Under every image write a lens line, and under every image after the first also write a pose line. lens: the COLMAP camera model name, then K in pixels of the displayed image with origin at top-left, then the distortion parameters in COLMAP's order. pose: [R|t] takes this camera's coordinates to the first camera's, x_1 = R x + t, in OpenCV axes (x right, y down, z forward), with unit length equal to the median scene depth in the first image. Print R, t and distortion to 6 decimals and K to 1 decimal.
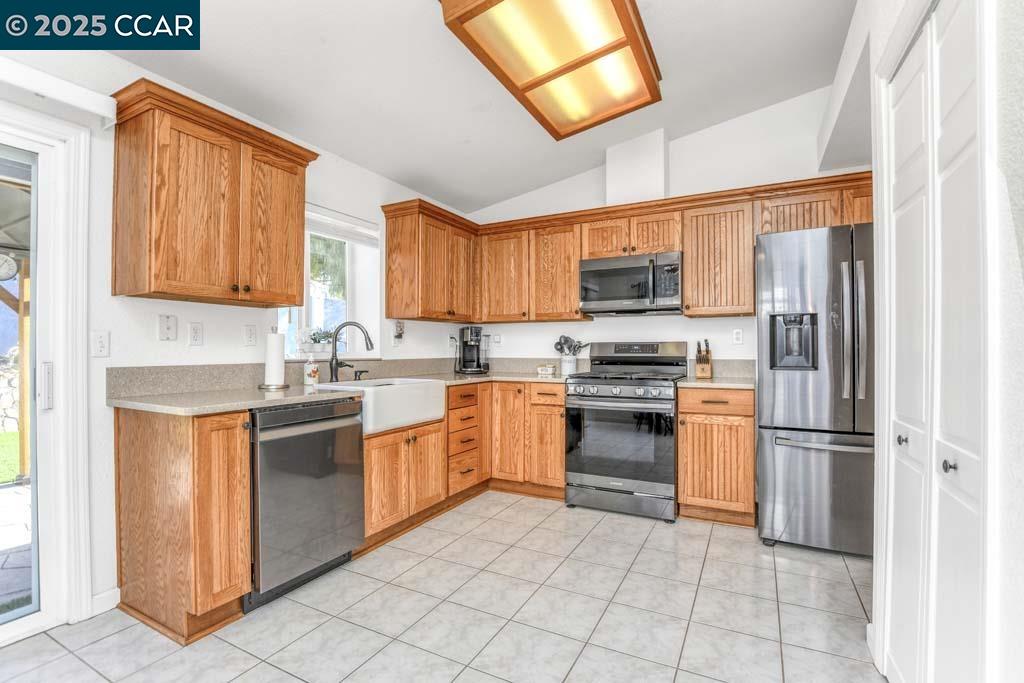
lens RADIAL K [[476.0, 0, 492.0], [0, 476.0, 347.1], [0, 0, 1]] dist [-0.029220, 0.000381]
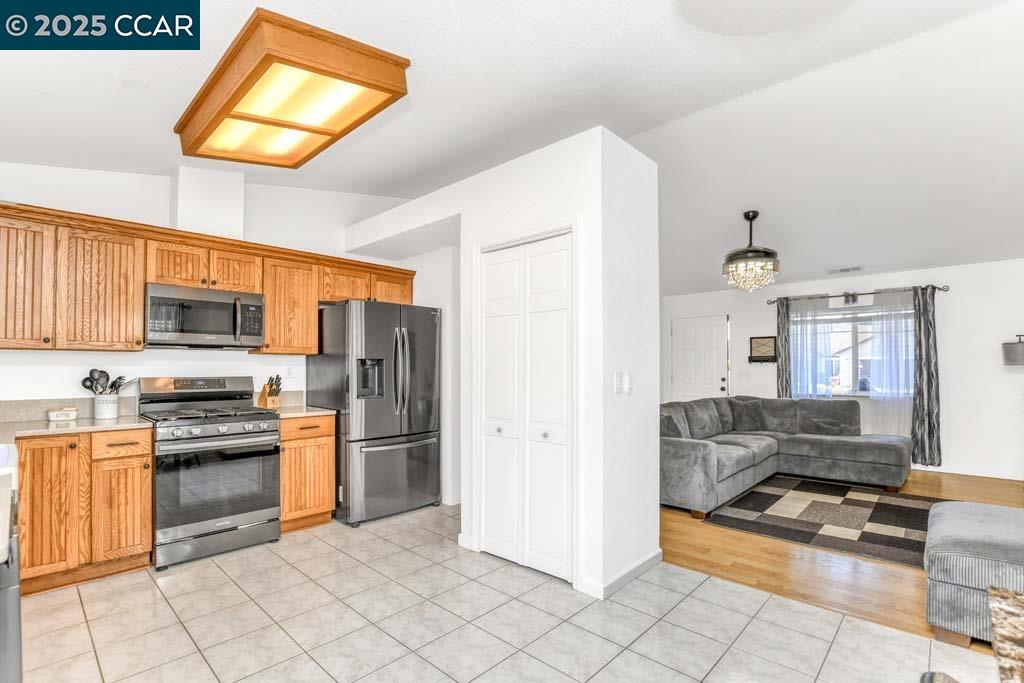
lens RADIAL K [[482.9, 0, 507.6], [0, 482.9, 357.2], [0, 0, 1]] dist [-0.048968, 0.006877]
pose [[0.244374, 0.020314, 0.969468, -0.530866], [-0.001262, 0.999786, -0.020631, -0.035566], [-0.969680, 0.003818, 0.244347, 0.182140]]
